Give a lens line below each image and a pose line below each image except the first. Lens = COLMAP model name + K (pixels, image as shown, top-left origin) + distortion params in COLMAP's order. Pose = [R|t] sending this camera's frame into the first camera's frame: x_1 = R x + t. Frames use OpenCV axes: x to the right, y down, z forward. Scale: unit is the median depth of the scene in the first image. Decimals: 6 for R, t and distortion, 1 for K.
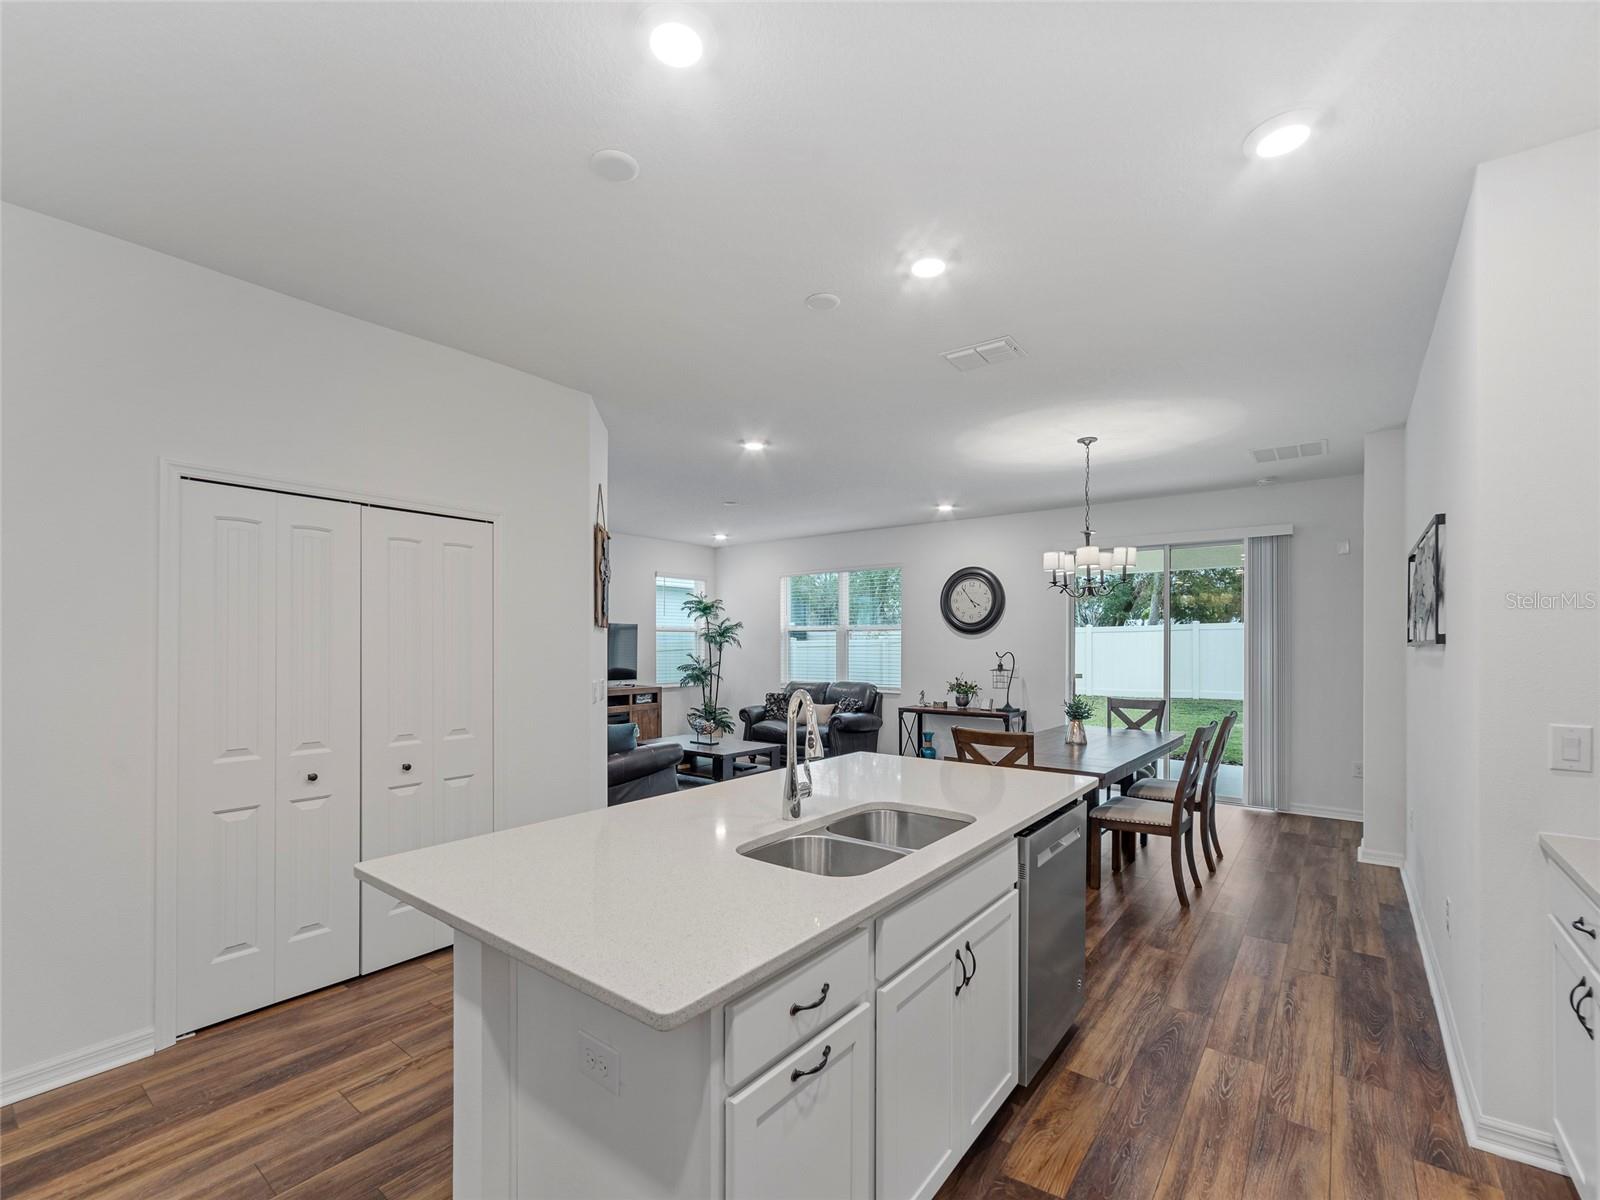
lens RADIAL K [[714.1, 0, 794.9], [0, 714.1, 649.7], [0, 0, 1]] dist [-0.000467, 0.000559]
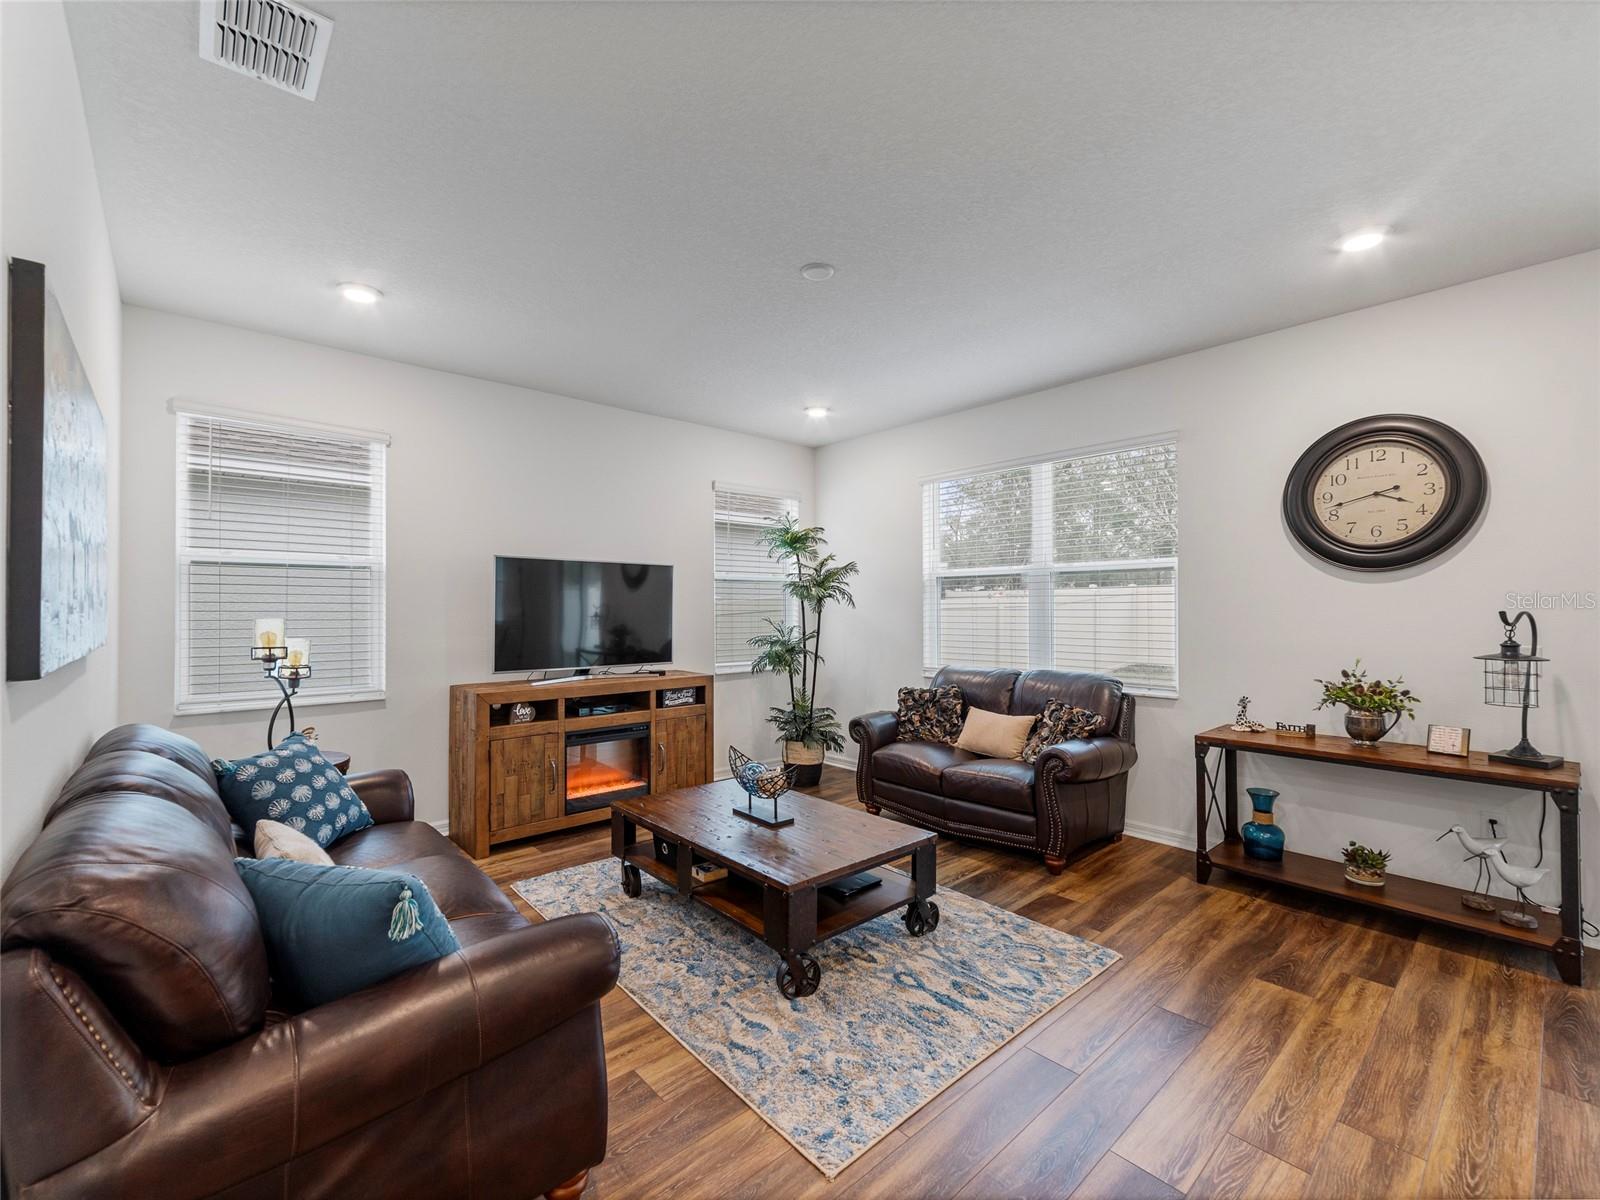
lens RADIAL K [[688.9, 0, 800.0], [0, 688.9, 600.0], [0, 0, 1]] dist [-0.000678, 0.001180]
pose [[0.983967, -0.004605, -0.178291, -0.020911], [0.000792, 0.999770, -0.021450, 0.004054], [0.178349, 0.020964, 0.983744, 0.475570]]
